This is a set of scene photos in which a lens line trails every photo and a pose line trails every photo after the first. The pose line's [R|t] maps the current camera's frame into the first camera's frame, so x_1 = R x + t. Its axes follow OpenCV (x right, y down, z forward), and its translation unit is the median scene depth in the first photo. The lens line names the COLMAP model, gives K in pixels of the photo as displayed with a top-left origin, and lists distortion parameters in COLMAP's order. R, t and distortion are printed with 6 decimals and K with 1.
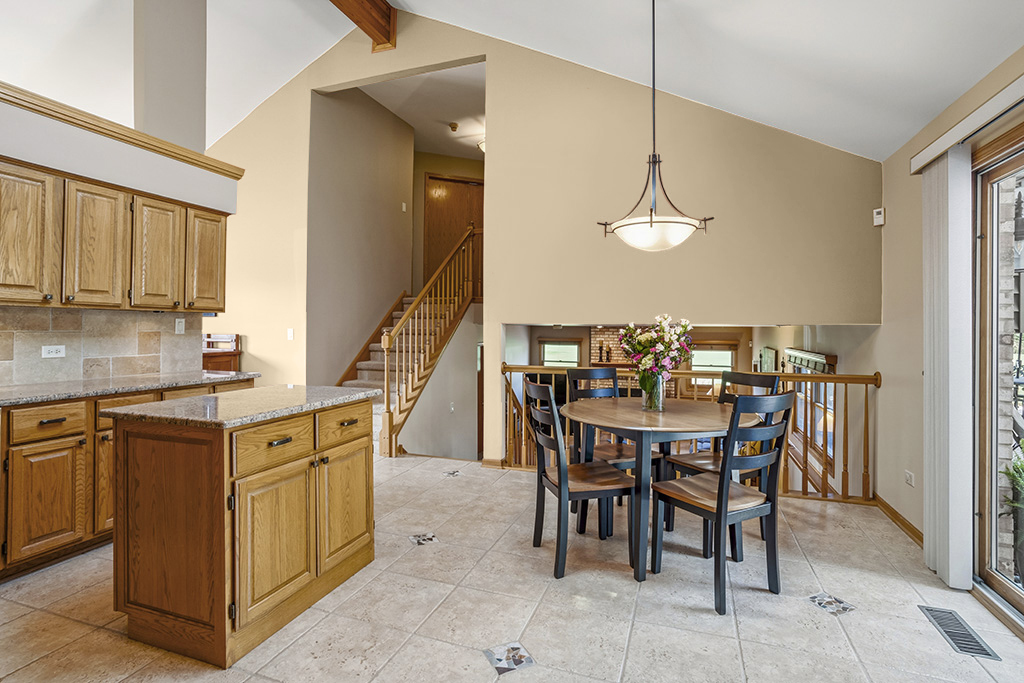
lens RADIAL K [[504.2, 0, 511.2], [0, 504.2, 337.6], [0, 0, 1]] dist [-0.039961, 0.020275]
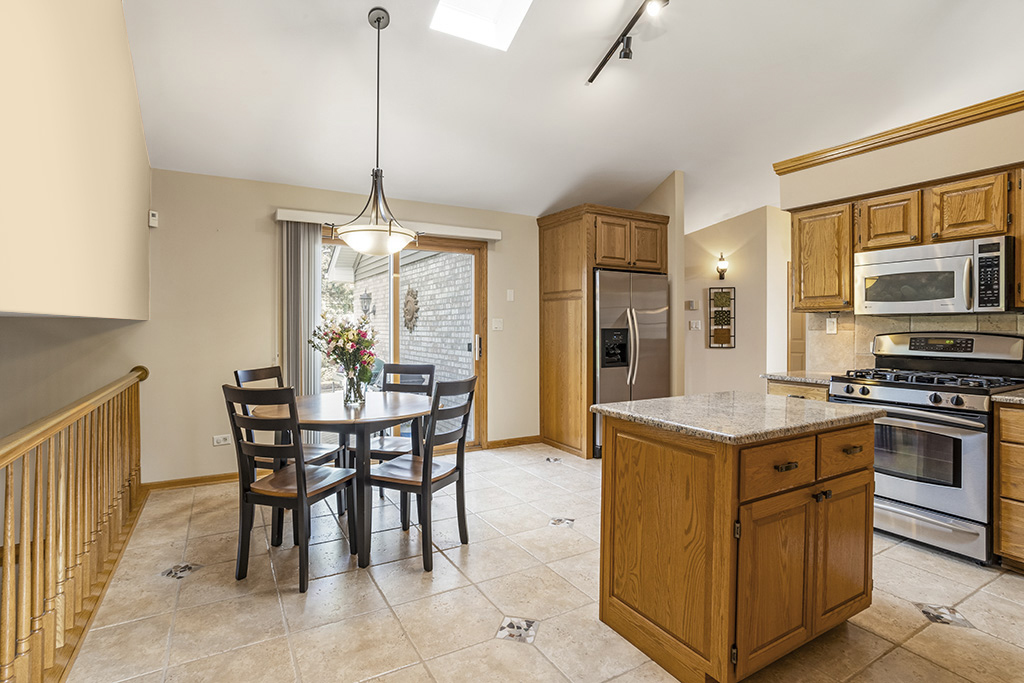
lens RADIAL K [[504.2, 0, 505.9], [0, 504.2, 332.2], [0, 0, 1]] dist [-0.039961, 0.020275]
pose [[-0.765475, -0.009885, 0.643390, -0.610286], [0.001974, 0.999841, 0.017710, -0.020152], [-0.643463, 0.014827, -0.765334, 1.557081]]
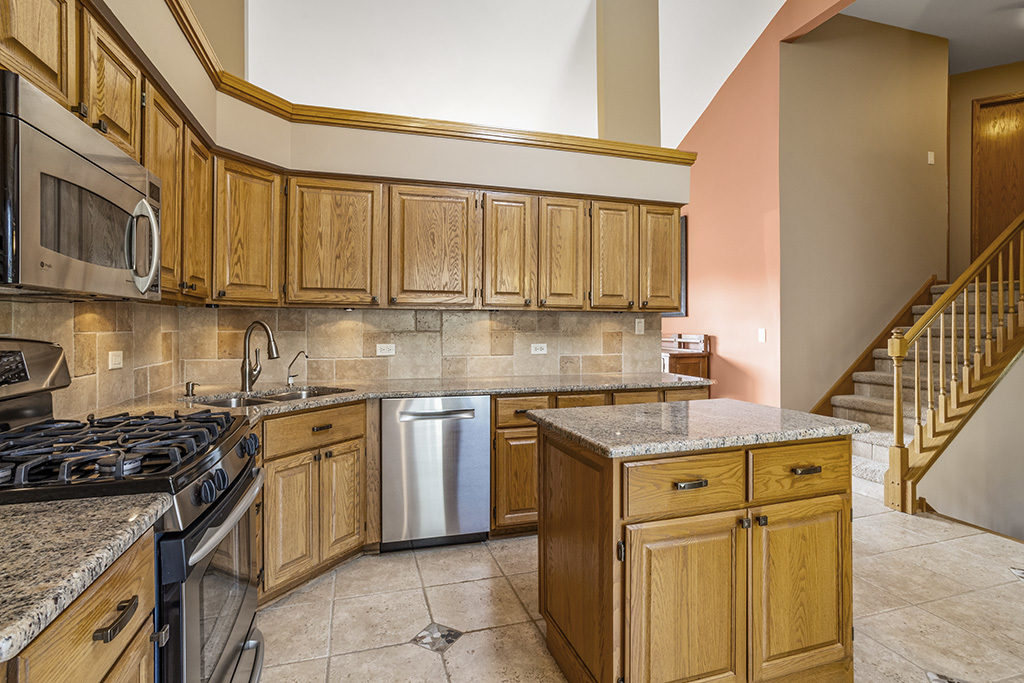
lens RADIAL K [[504.2, 0, 504.3], [0, 504.2, 324.4], [0, 0, 1]] dist [-0.039961, 0.020275]
pose [[0.592755, -0.007565, -0.805348, -0.021694], [-0.013518, 0.999722, -0.019341, -0.004813], [0.805270, 0.022351, 0.592487, 0.228139]]
